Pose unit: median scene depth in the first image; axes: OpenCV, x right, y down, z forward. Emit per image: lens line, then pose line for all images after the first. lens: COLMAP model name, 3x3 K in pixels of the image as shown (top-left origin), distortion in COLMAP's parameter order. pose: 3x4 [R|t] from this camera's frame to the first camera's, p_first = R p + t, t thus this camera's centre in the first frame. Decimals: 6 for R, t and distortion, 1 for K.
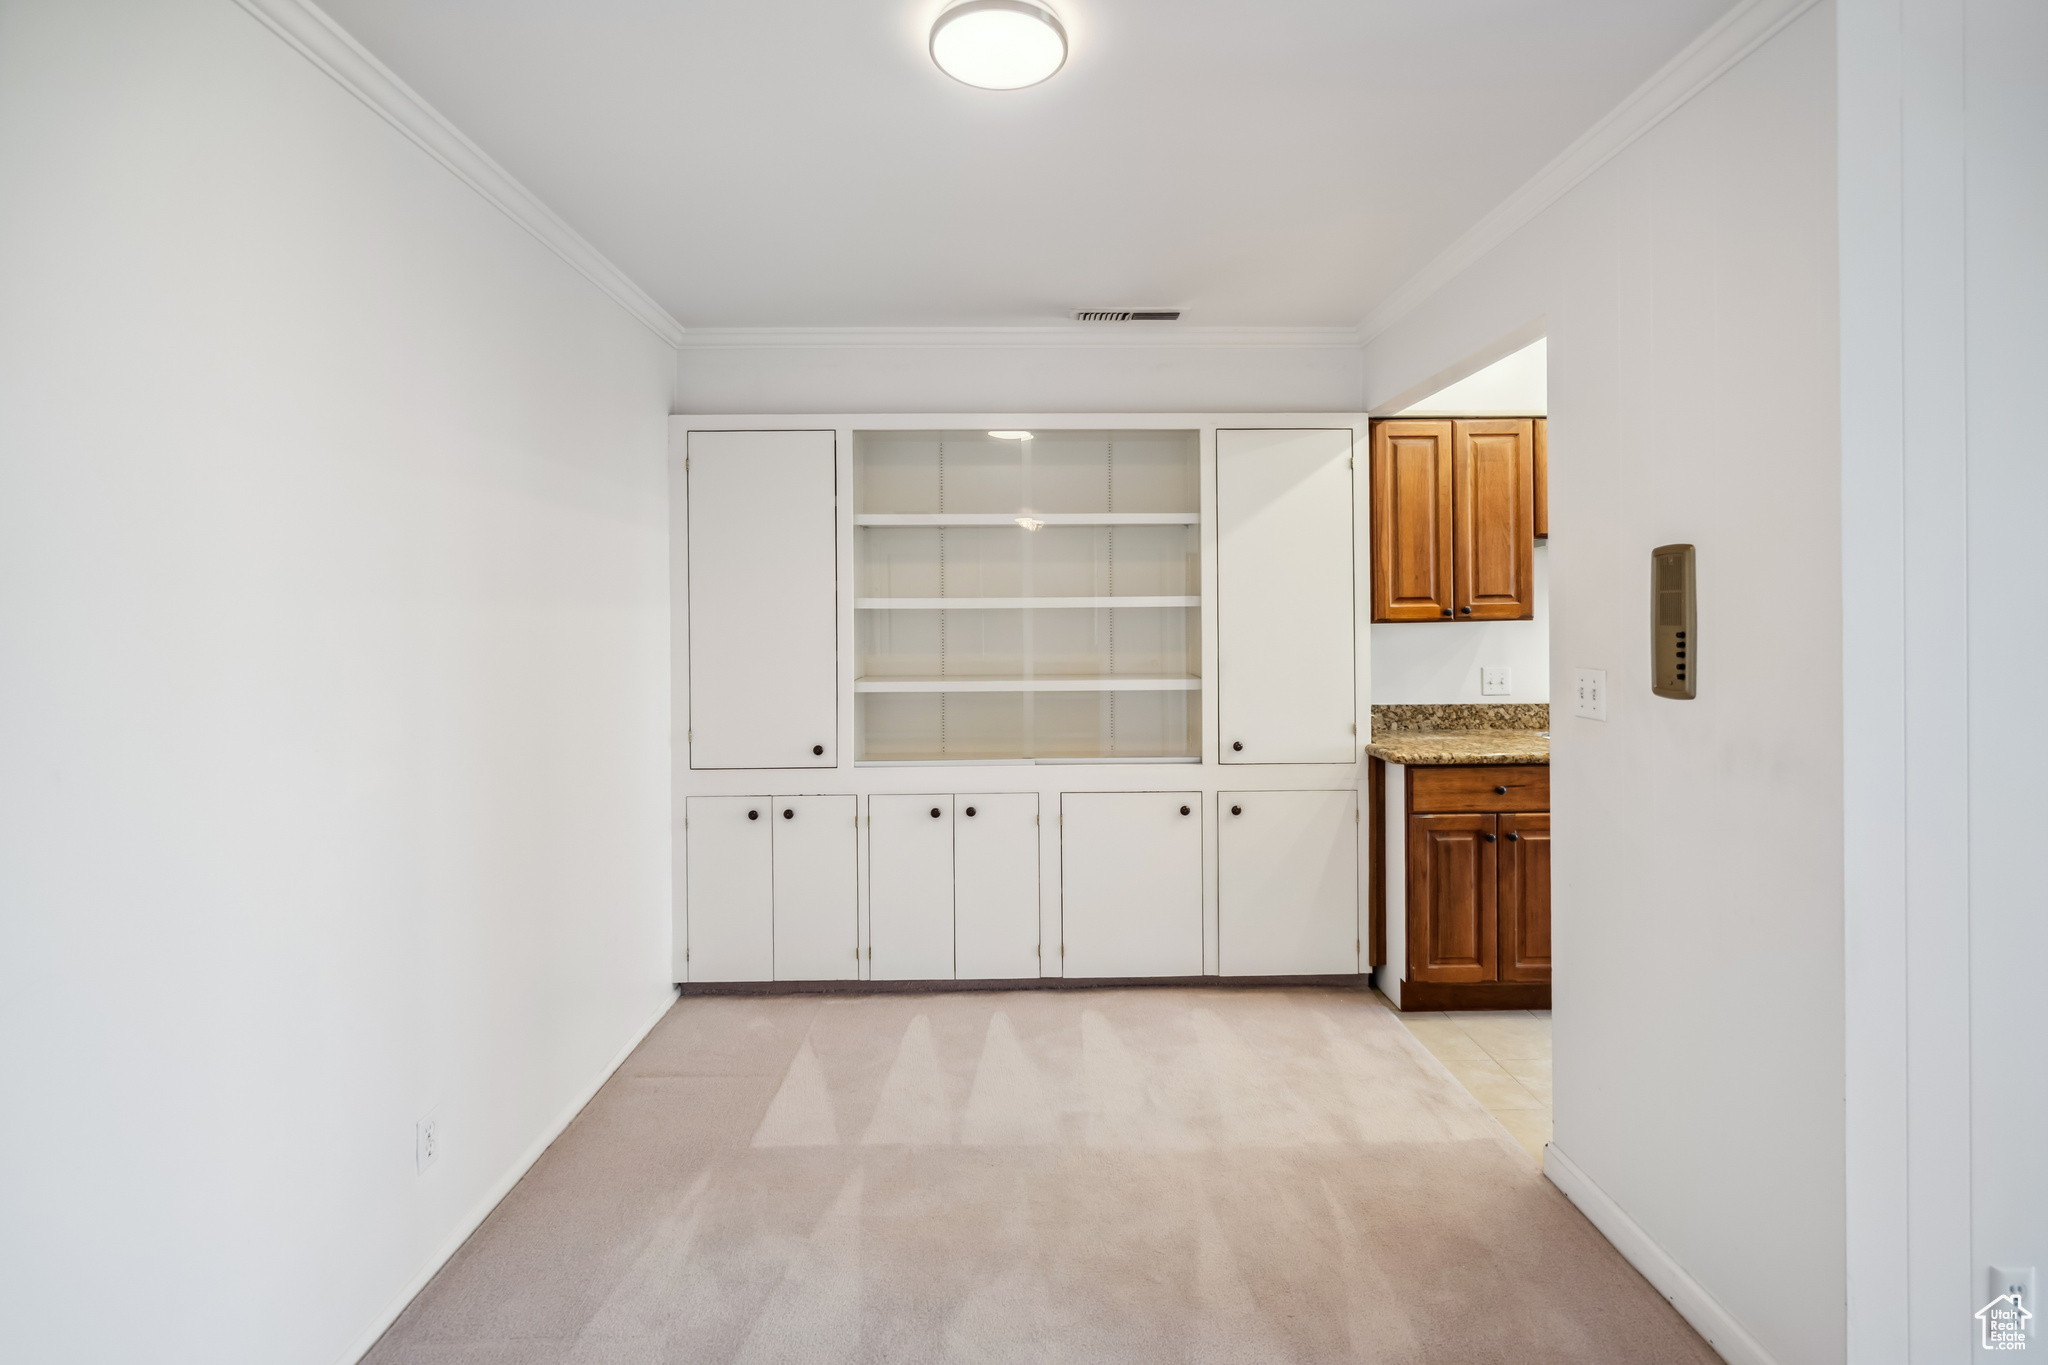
lens RADIAL K [[980.6, 0, 1048.4], [0, 980.6, 609.5], [0, 0, 1]] dist [-0.005996, 0.001705]
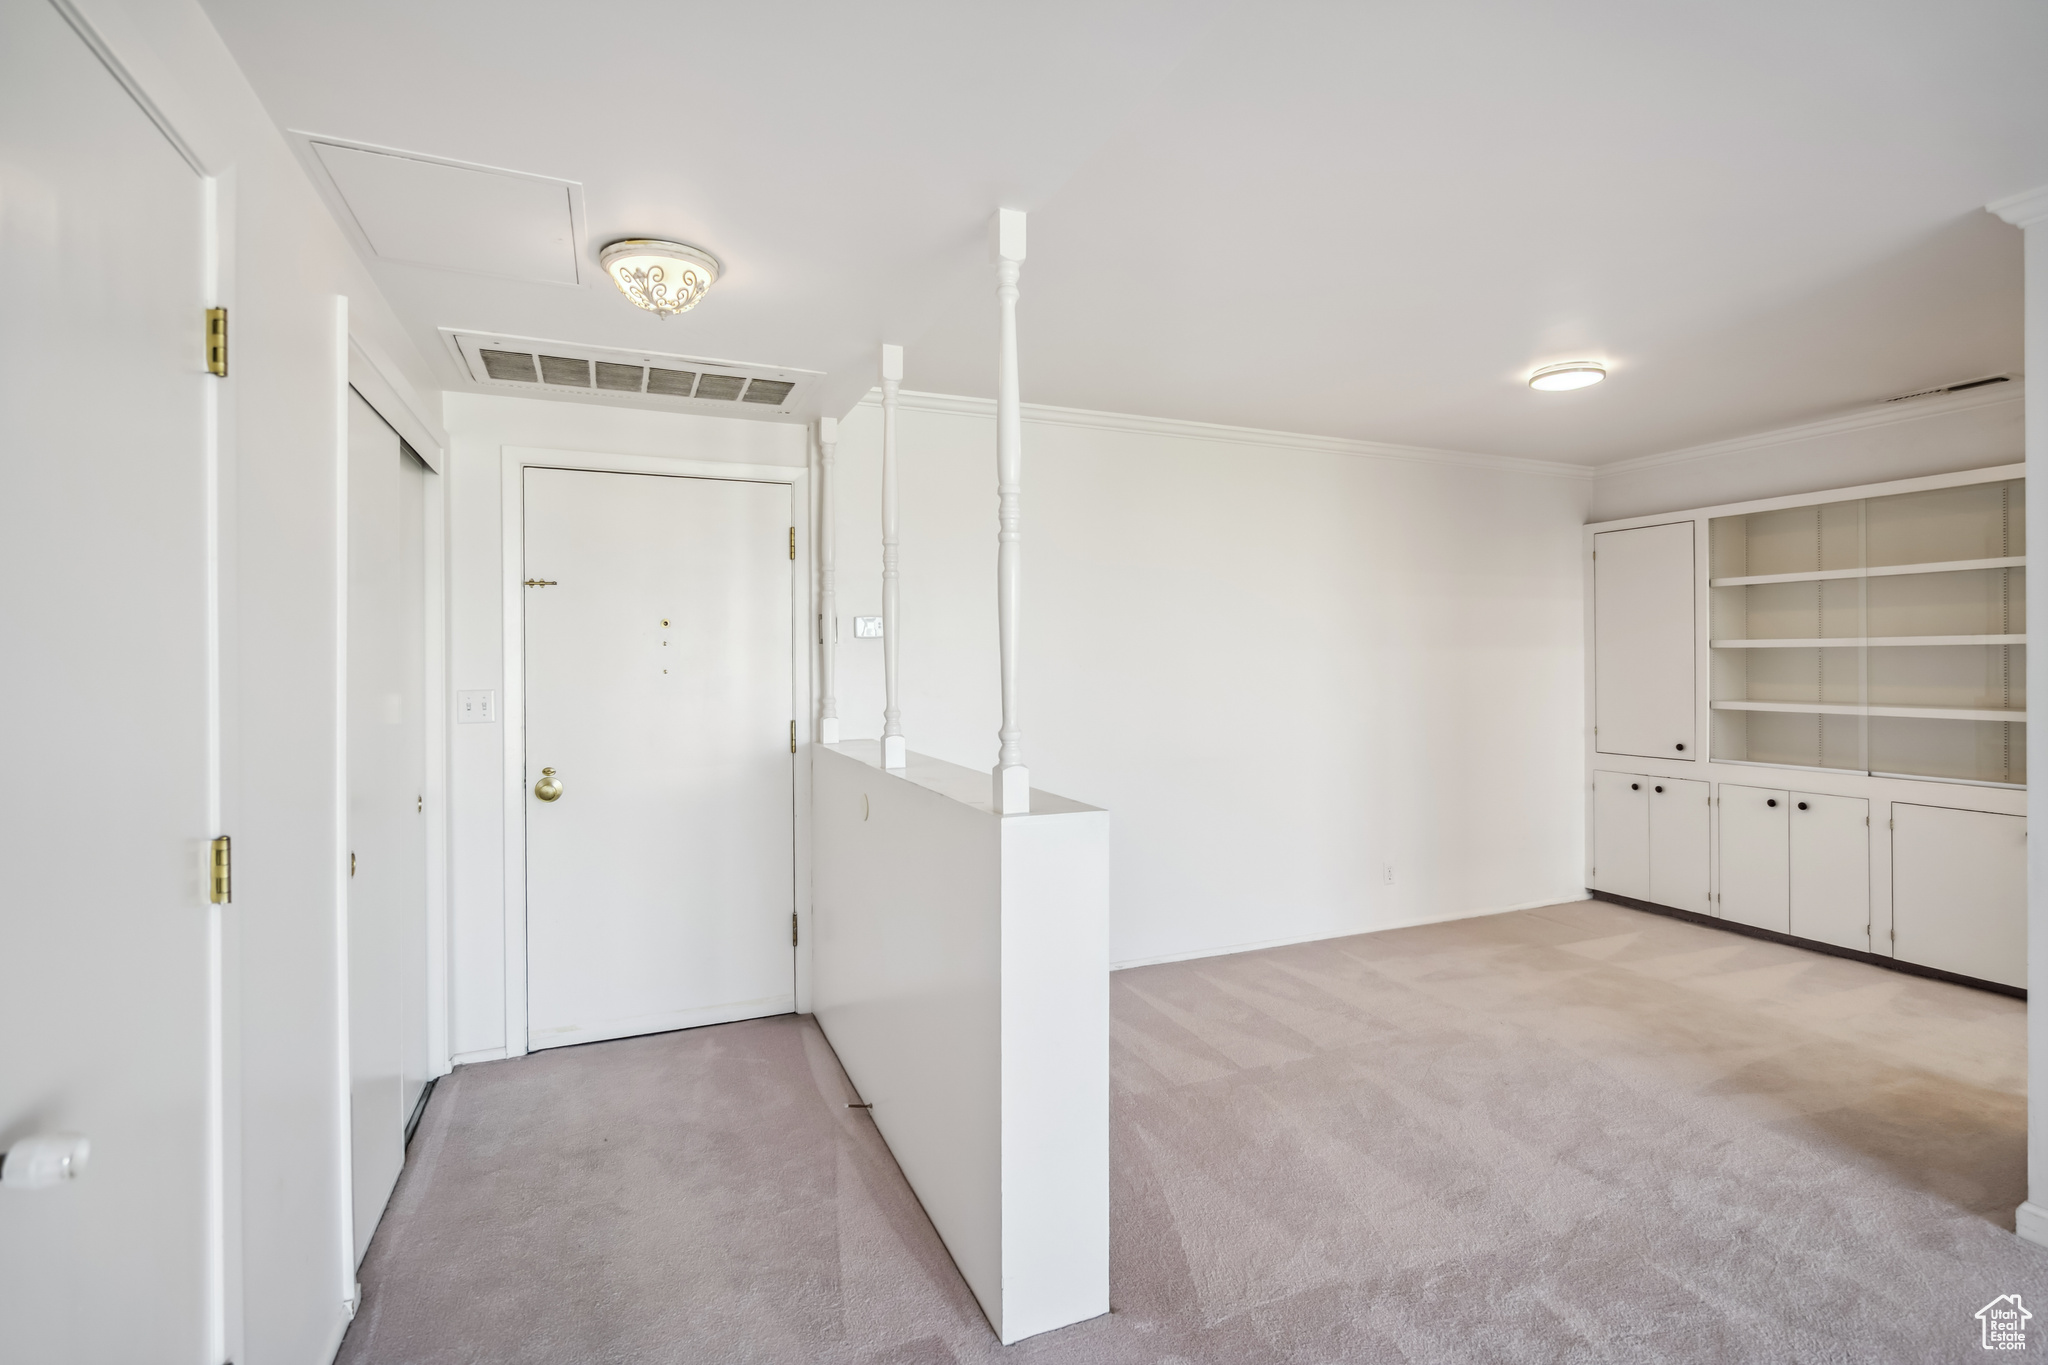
lens RADIAL K [[980.6, 0, 1025.0], [0, 980.6, 669.4], [0, 0, 1]] dist [-0.005996, 0.001705]
pose [[0.383976, 0.011992, -0.923265, 0.707212], [0.006529, 0.999855, 0.015702, 0.001597], [0.923320, -0.012057, 0.383842, -0.422624]]
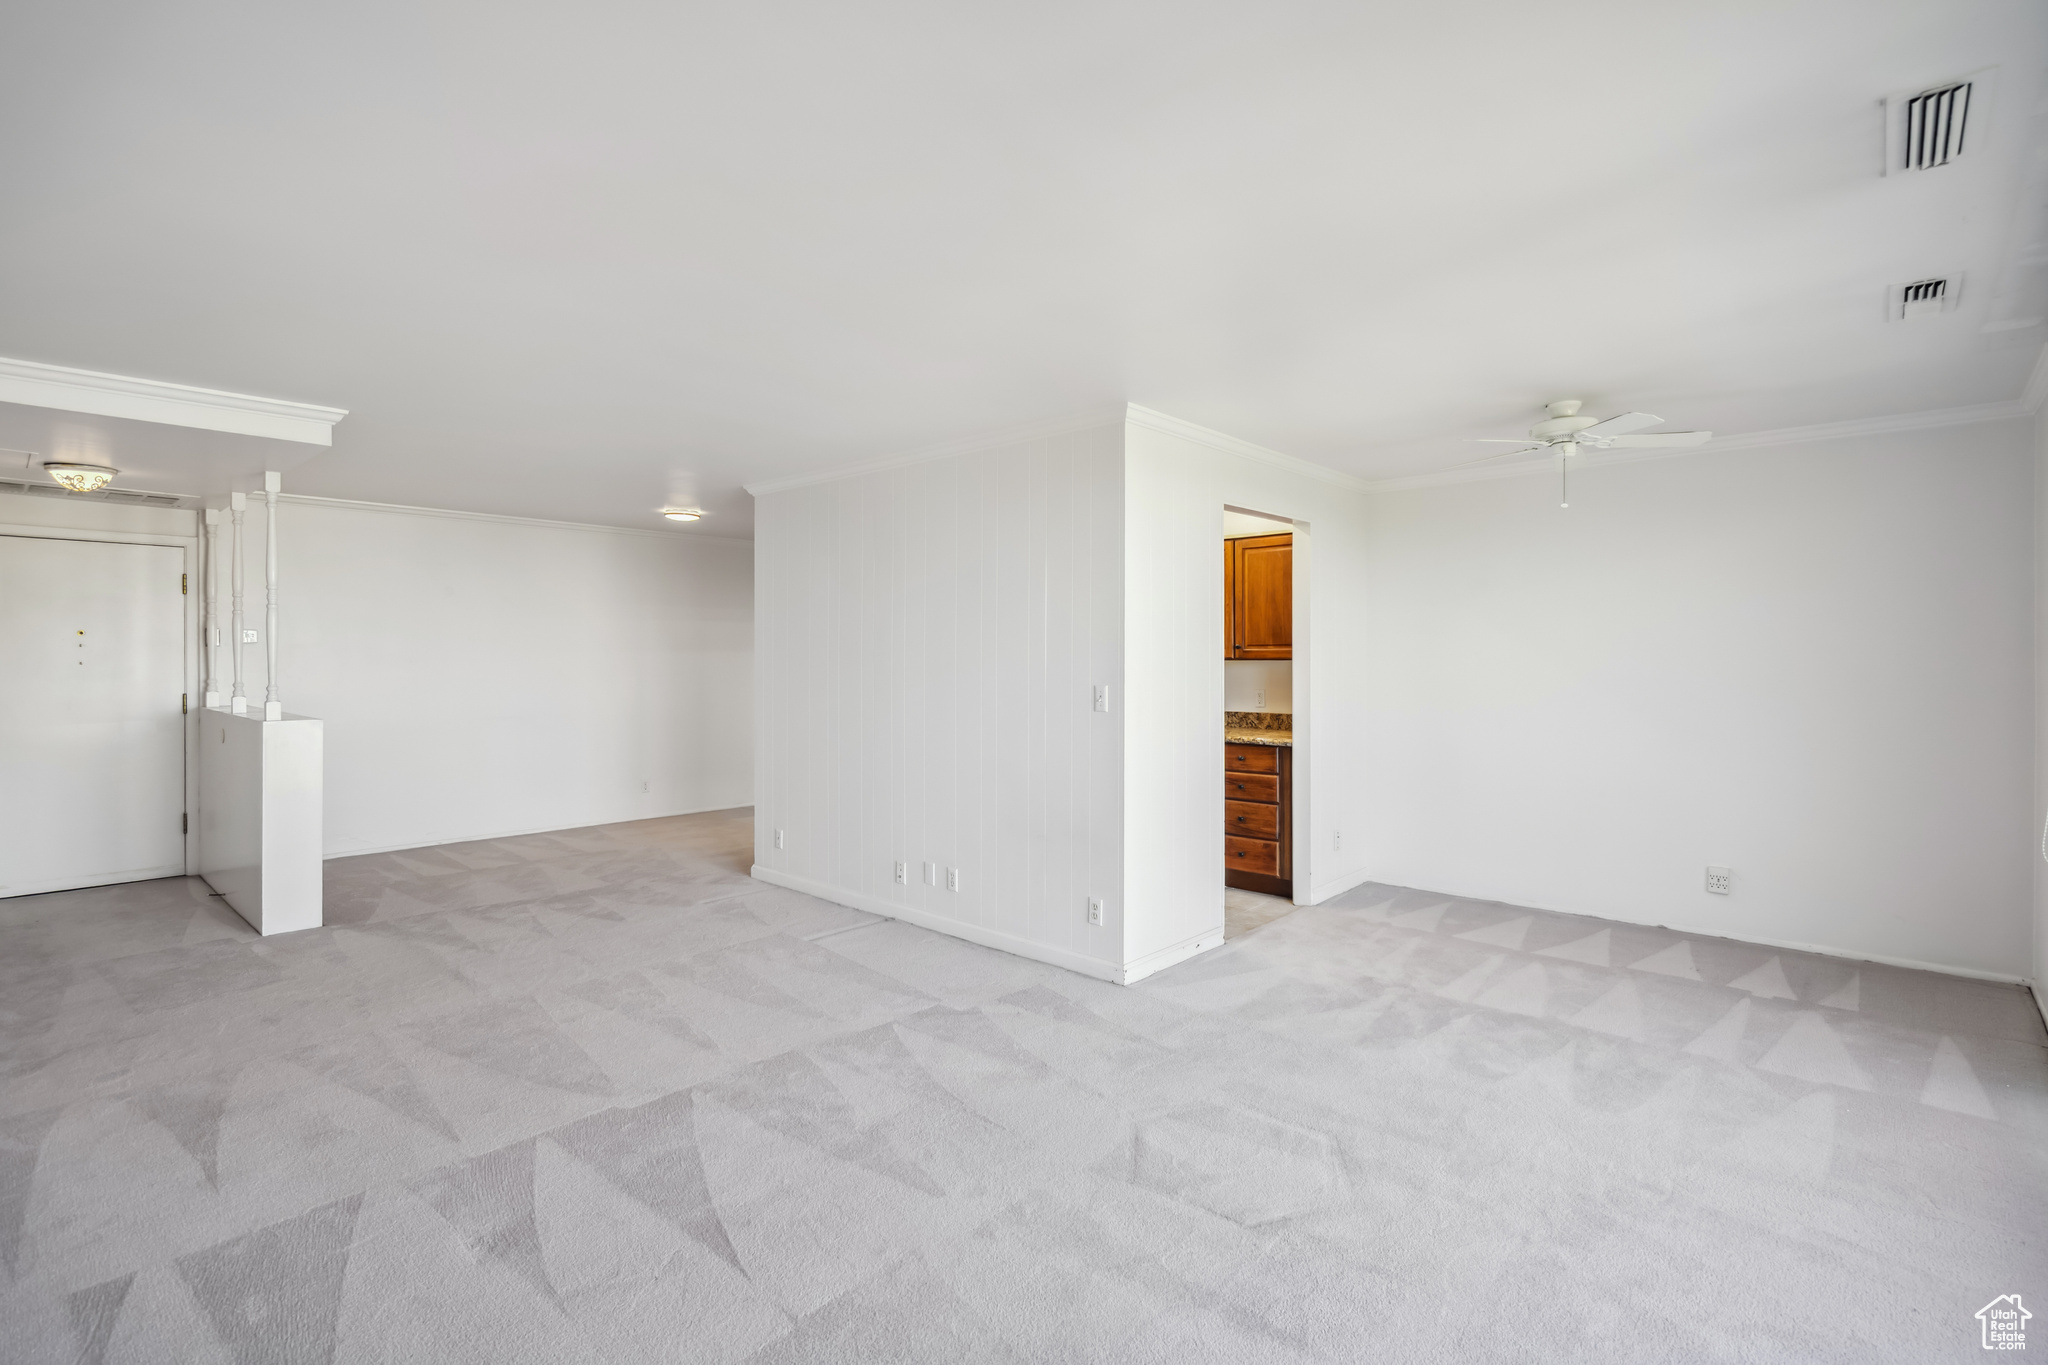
lens RADIAL K [[980.6, 0, 1040.1], [0, 980.6, 666.0], [0, 0, 1]] dist [-0.005996, 0.001705]
pose [[0.733673, 0.011880, -0.679399, 2.061500], [-0.002854, 0.999892, 0.014403, -0.006647], [0.679497, -0.008628, 0.733628, -0.493100]]
